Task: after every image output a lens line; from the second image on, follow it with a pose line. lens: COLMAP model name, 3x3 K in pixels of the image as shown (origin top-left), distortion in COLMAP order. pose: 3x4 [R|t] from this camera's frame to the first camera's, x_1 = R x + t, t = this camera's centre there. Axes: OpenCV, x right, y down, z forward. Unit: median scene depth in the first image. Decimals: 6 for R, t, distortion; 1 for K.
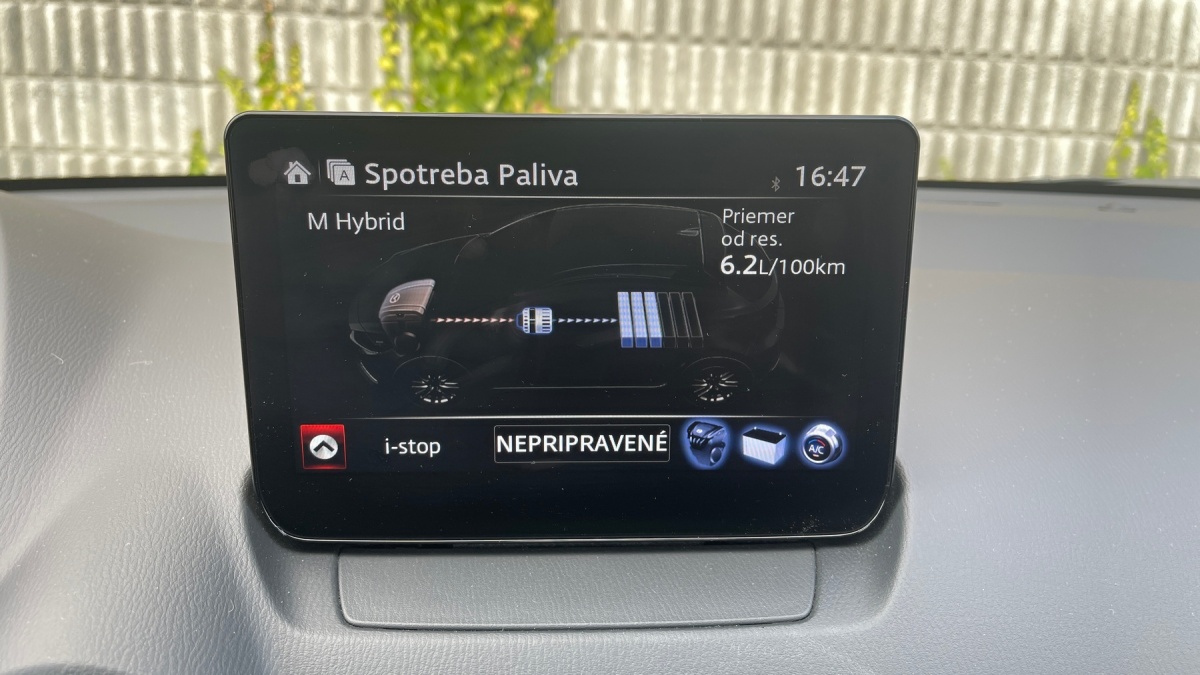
lens RADIAL K [[919.8, 0, 601.0], [0, 919.8, 331.2], [0, 0, 1]] dist [0.012307, -0.000389]
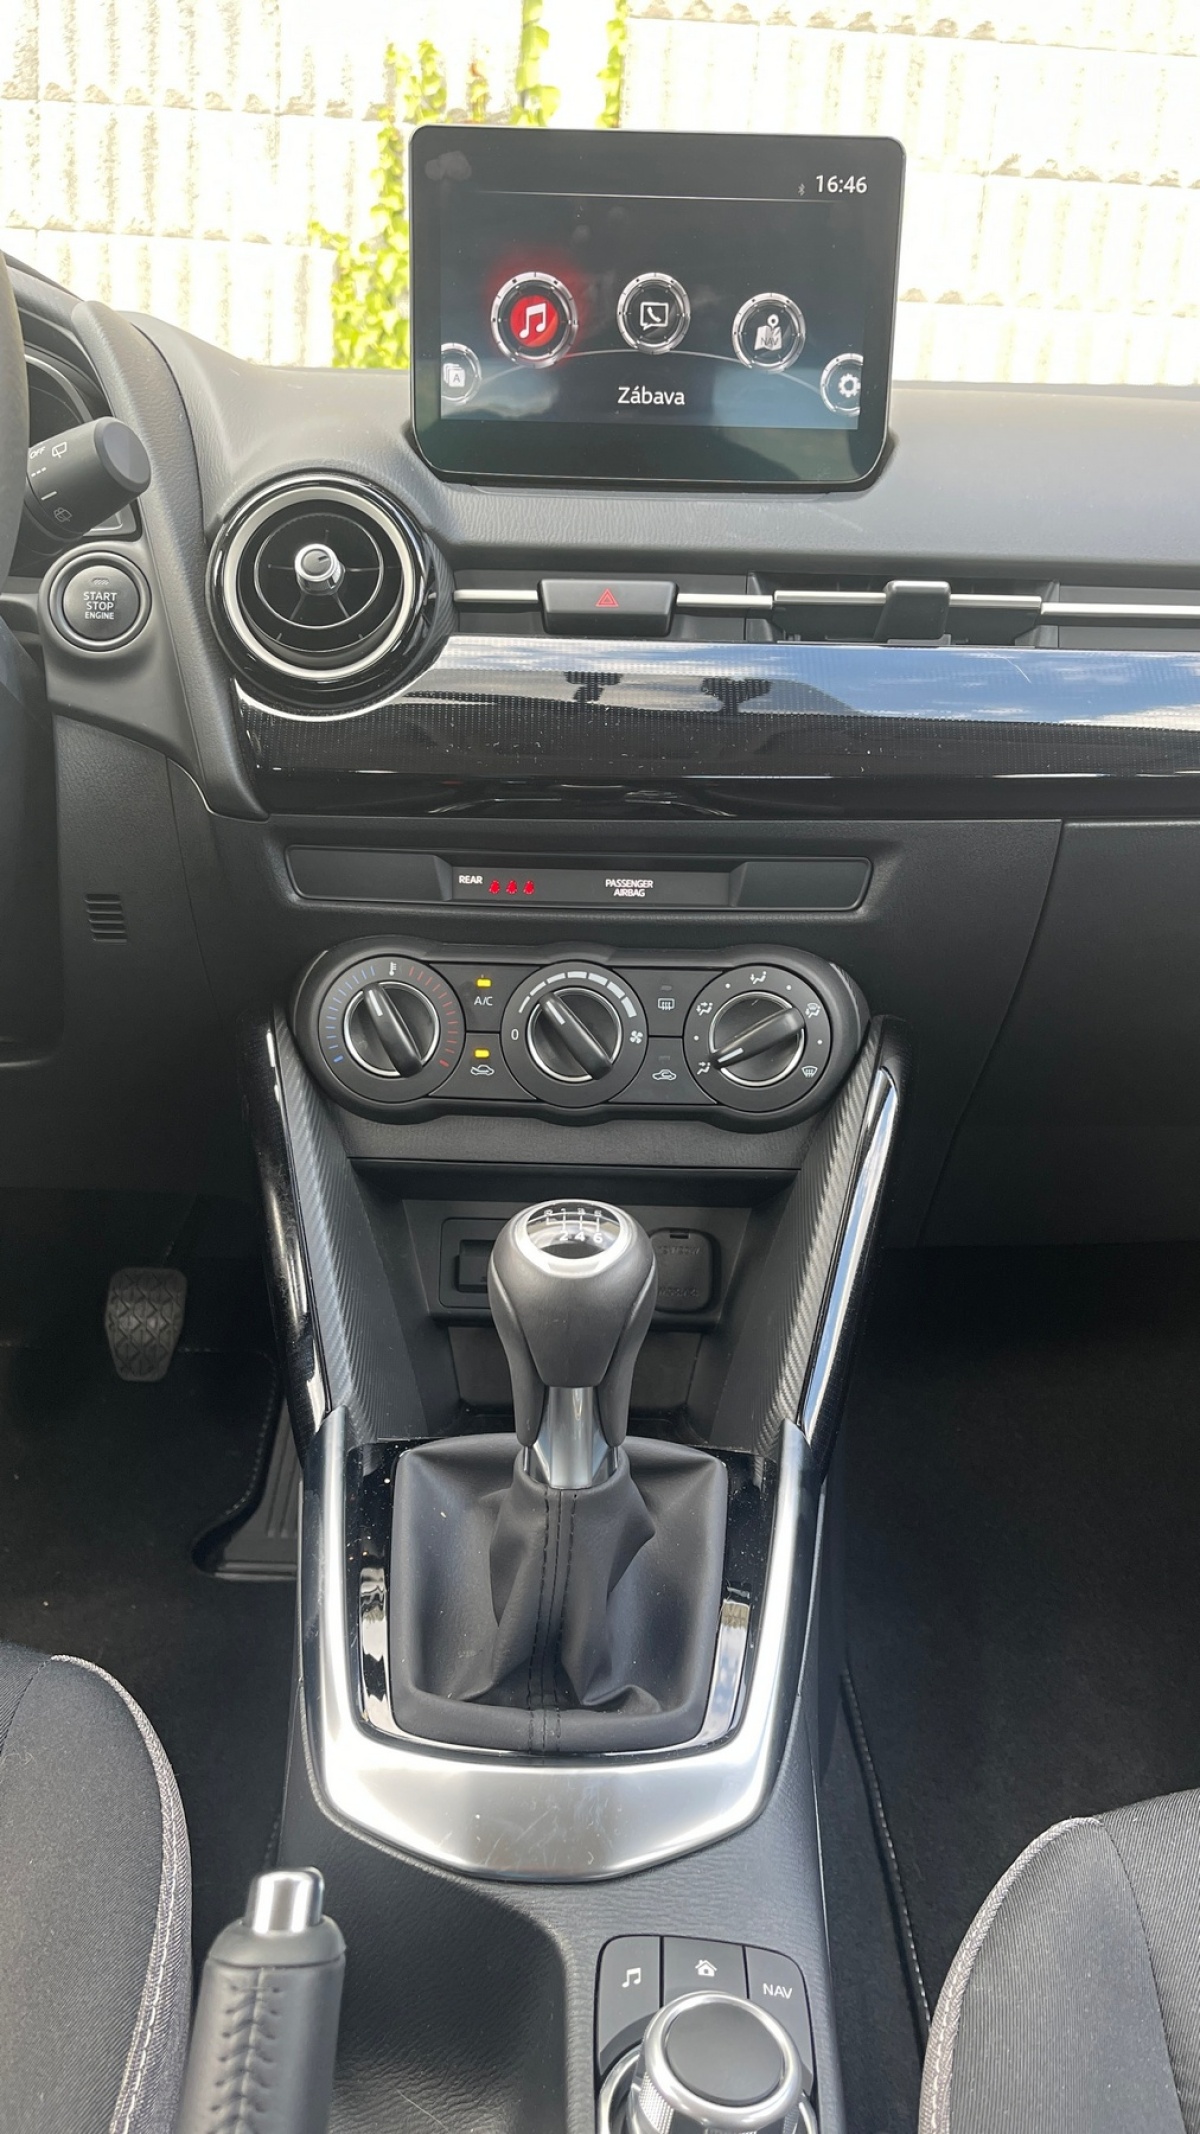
lens RADIAL K [[1595.0, 0, 610.2], [0, 1595.0, 1067.1], [0, 0, 1]] dist [0.085417, -0.118853]
pose [[0.999209, 0.027976, -0.028266, 0.009517], [-0.027032, 0.999081, 0.033253, 0.998565], [0.029170, -0.032463, 0.999047, -1.357046]]
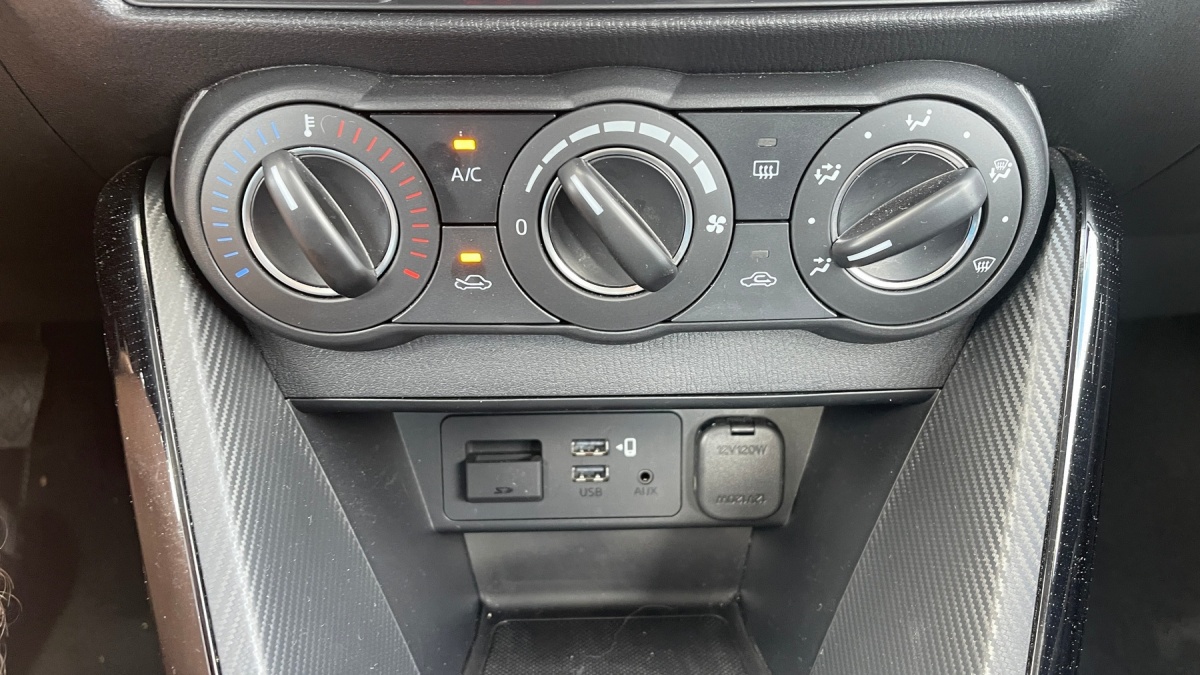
lens RADIAL K [[919.8, 0, 601.0], [0, 919.8, 331.2], [0, 0, 1]] dist [0.012307, -0.000389]
pose [[0.999999, -0.001539, -0.000787, -0.116910], [0.001707, 0.950917, 0.309442, 0.871853], [0.000272, -0.309443, 0.950918, 0.068905]]
